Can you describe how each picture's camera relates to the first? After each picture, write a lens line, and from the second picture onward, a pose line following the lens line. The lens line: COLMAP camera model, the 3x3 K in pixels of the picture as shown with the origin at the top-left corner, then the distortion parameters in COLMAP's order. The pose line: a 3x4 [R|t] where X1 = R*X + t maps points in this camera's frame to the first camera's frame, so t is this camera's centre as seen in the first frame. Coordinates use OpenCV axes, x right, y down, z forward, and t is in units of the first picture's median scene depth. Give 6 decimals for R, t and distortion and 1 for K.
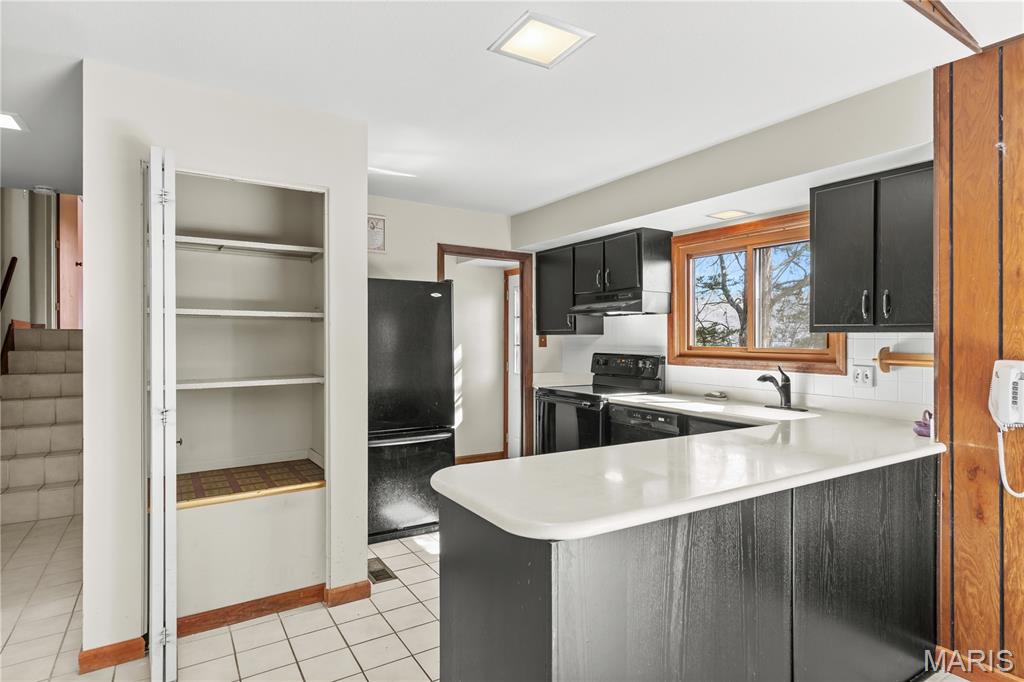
lens RADIAL K [[553.1, 0, 513.8], [0, 553.1, 338.0], [0, 0, 1]] dist [-0.003389, -0.001063]
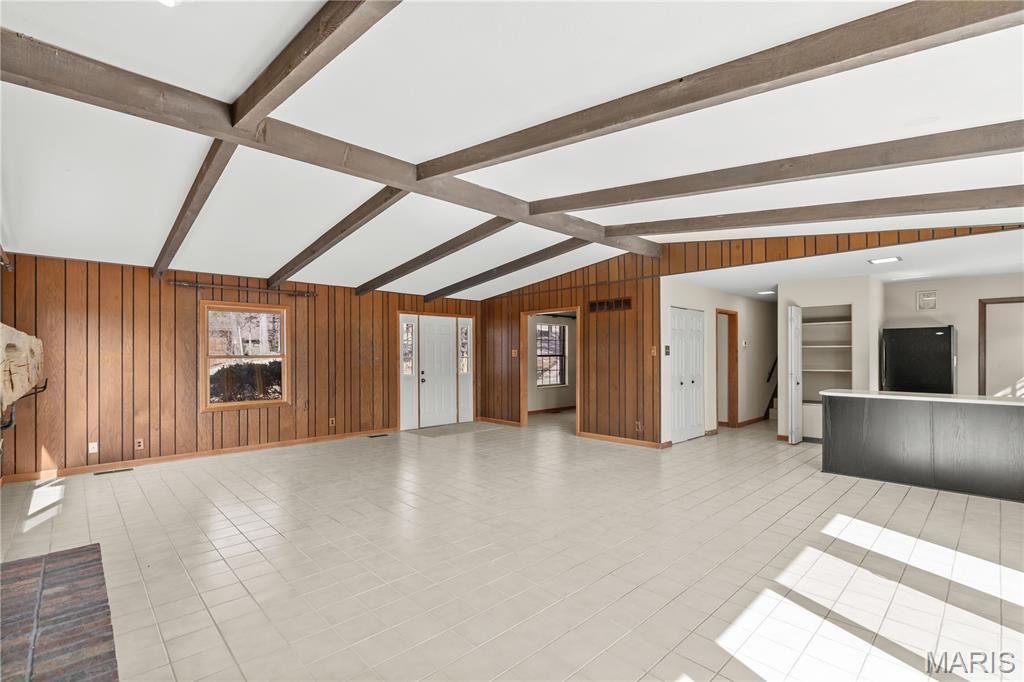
lens RADIAL K [[459.1, 0, 515.9], [0, 459.1, 352.6], [0, 0, 1]] dist [0.000280, 0.000053]
pose [[0.205259, -0.009997, -0.978657, 1.211075], [0.005319, 0.999944, -0.009099, -0.000974], [0.978693, -0.003338, 0.205301, -0.880603]]
